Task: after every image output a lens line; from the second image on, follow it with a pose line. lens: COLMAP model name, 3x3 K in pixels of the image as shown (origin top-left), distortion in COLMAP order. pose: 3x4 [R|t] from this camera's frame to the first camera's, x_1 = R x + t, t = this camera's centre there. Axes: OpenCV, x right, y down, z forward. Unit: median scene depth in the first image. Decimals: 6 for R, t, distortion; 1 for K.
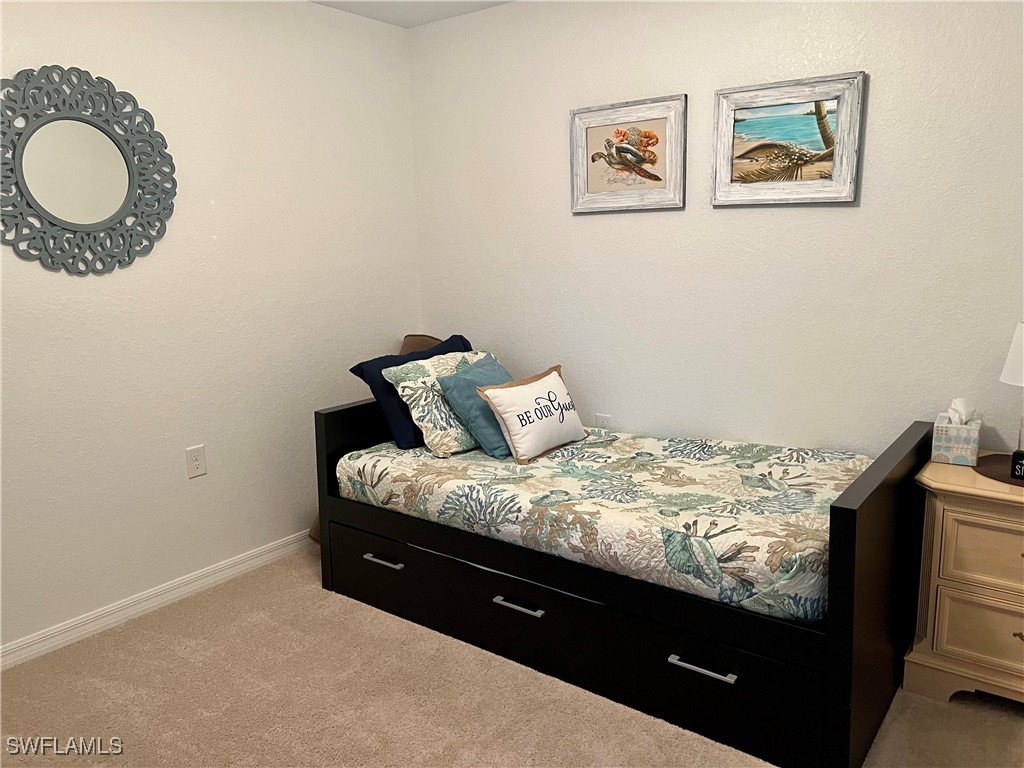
lens RADIAL K [[822.1, 0, 512.0], [0, 822.1, 384.0], [0, 0, 1]] dist [0.126575, -0.104864]
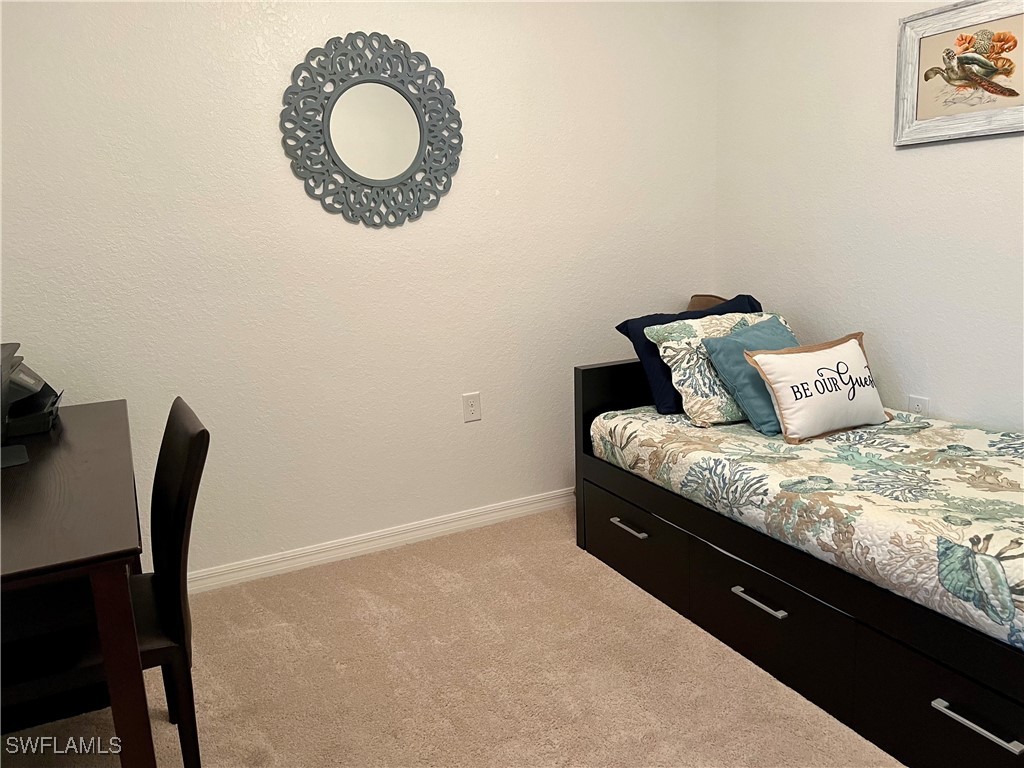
lens RADIAL K [[822.1, 0, 512.0], [0, 822.1, 384.0], [0, 0, 1]] dist [0.126575, -0.104864]
pose [[0.902022, 0.074550, -0.425205, 0.122256], [-0.061530, 0.997122, 0.044295, 0.015953], [0.427283, -0.013792, 0.904013, 0.092798]]
